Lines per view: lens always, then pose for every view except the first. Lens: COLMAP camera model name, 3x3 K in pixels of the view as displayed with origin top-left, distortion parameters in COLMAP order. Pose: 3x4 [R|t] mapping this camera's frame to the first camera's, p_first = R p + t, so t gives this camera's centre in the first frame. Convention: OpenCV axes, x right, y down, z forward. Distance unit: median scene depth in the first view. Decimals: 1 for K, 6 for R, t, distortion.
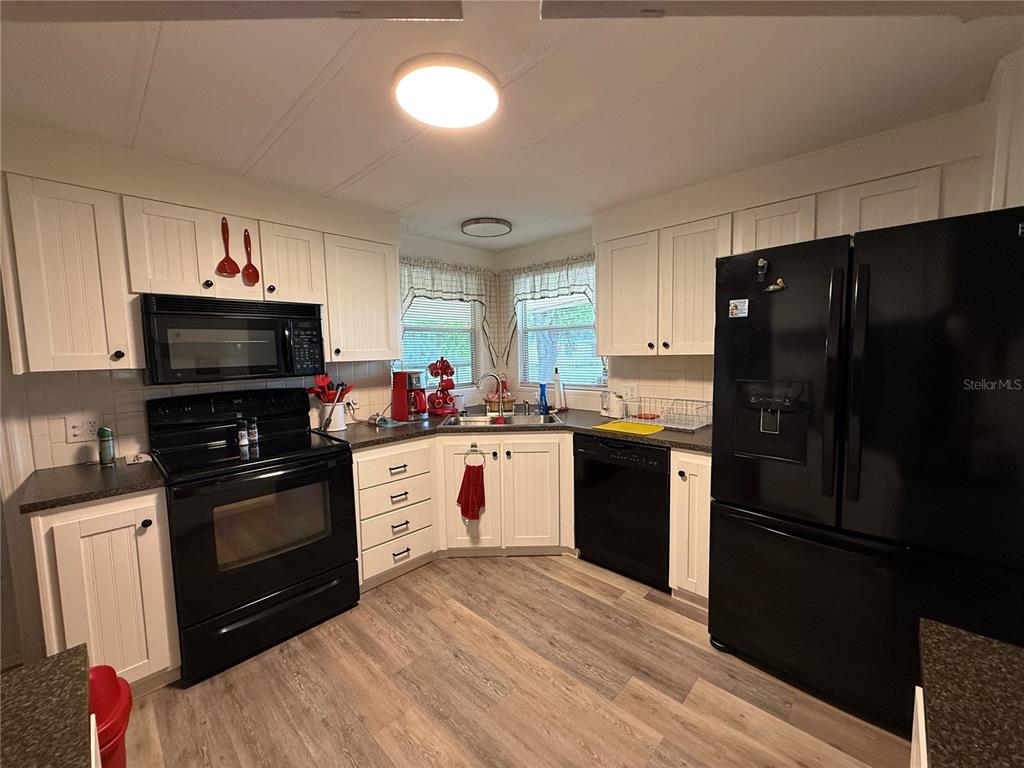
lens RADIAL K [[404.3, 0, 510.5], [0, 404.3, 383.8], [0, 0, 1]] dist [-0.000237, -0.000012]
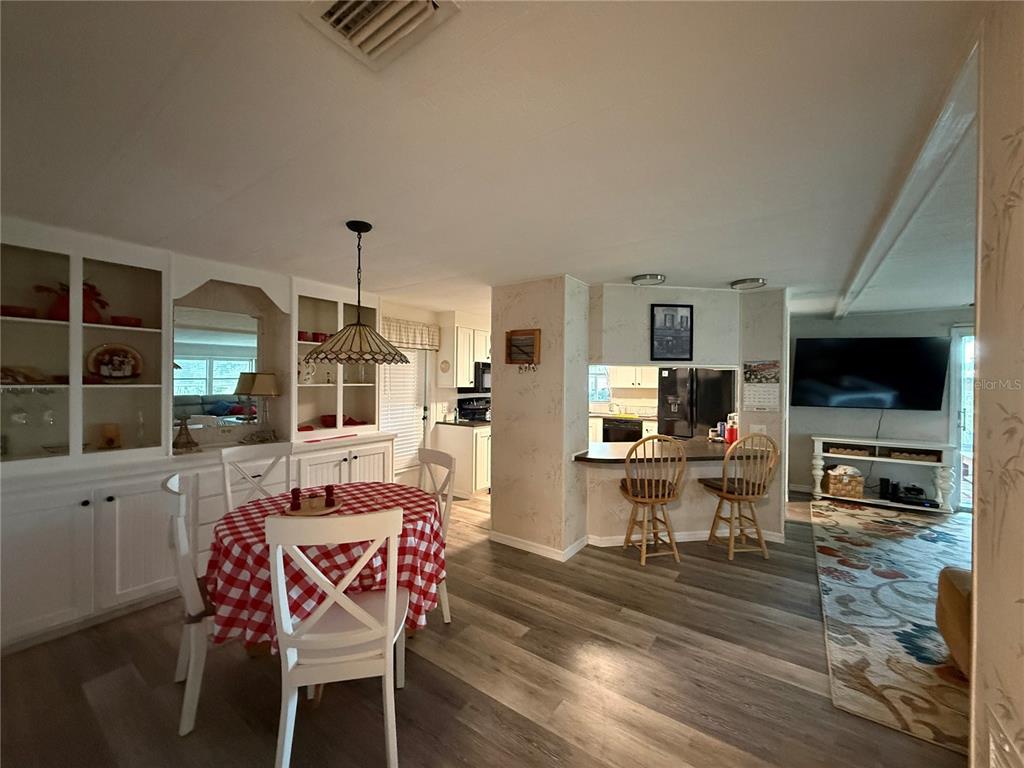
lens RADIAL K [[404.3, 0, 514.3], [0, 404.3, 383.7], [0, 0, 1]] dist [-0.000237, -0.000012]
pose [[0.991647, 0.024475, 0.126641, -0.904057], [-0.014291, 0.996636, -0.080704, 0.154445], [-0.128190, 0.078220, 0.988660, -1.768198]]
